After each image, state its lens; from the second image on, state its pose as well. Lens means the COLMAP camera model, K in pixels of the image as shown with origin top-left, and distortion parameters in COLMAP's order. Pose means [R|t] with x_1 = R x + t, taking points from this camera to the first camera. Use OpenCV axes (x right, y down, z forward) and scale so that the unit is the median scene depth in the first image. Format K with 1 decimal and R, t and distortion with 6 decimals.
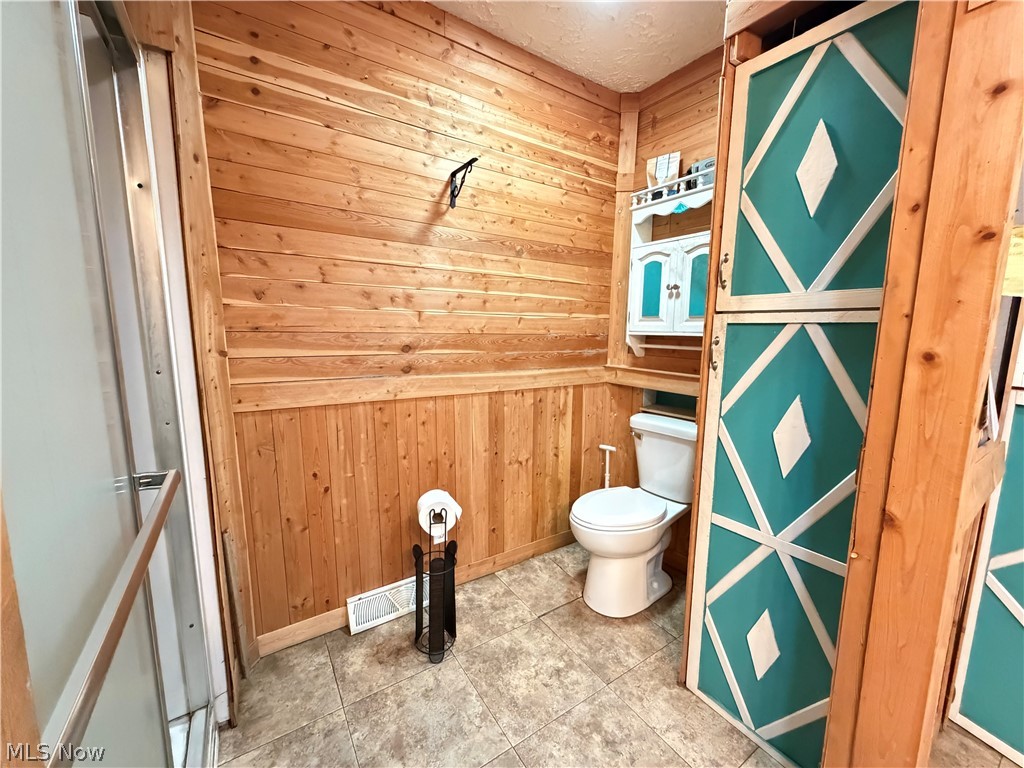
lens RADIAL K [[409.7, 0, 510.3], [0, 409.7, 382.7], [0, 0, 1]] dist [0.001465, -0.000571]
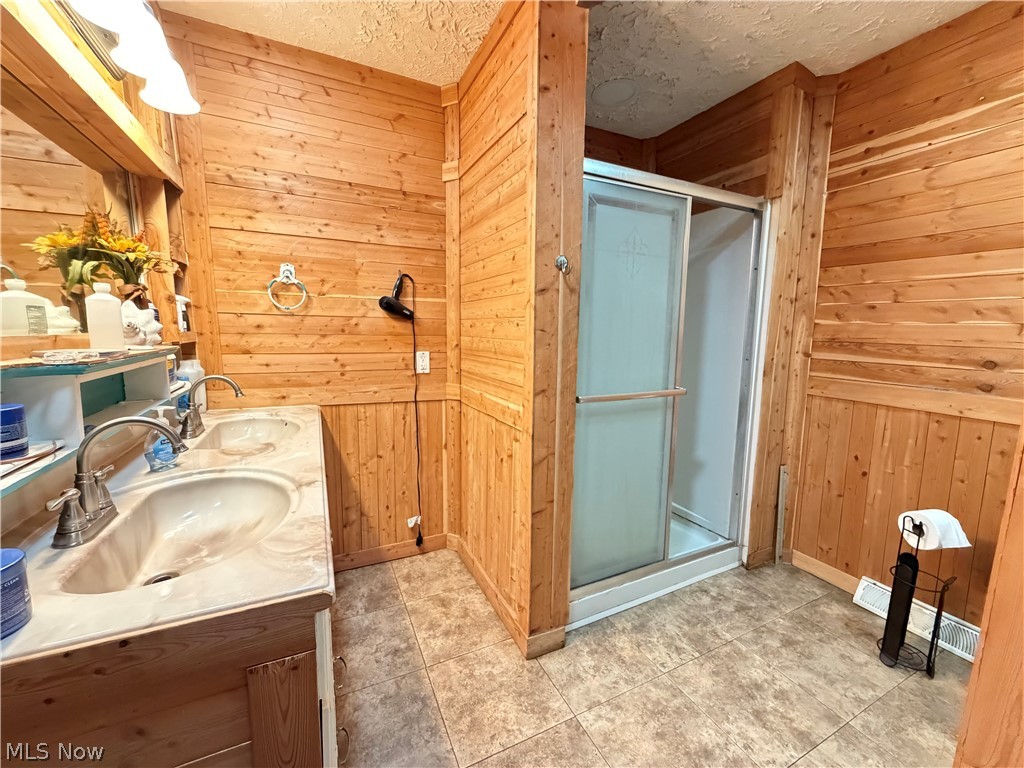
lens RADIAL K [[409.7, 0, 510.3], [0, 409.7, 382.7], [0, 0, 1]] dist [0.001465, -0.000571]
pose [[-0.125854, 0.117595, -0.985054, 0.886169], [-0.153150, 0.978743, 0.136409, -0.006630], [0.980156, 0.168029, -0.105169, 0.065574]]
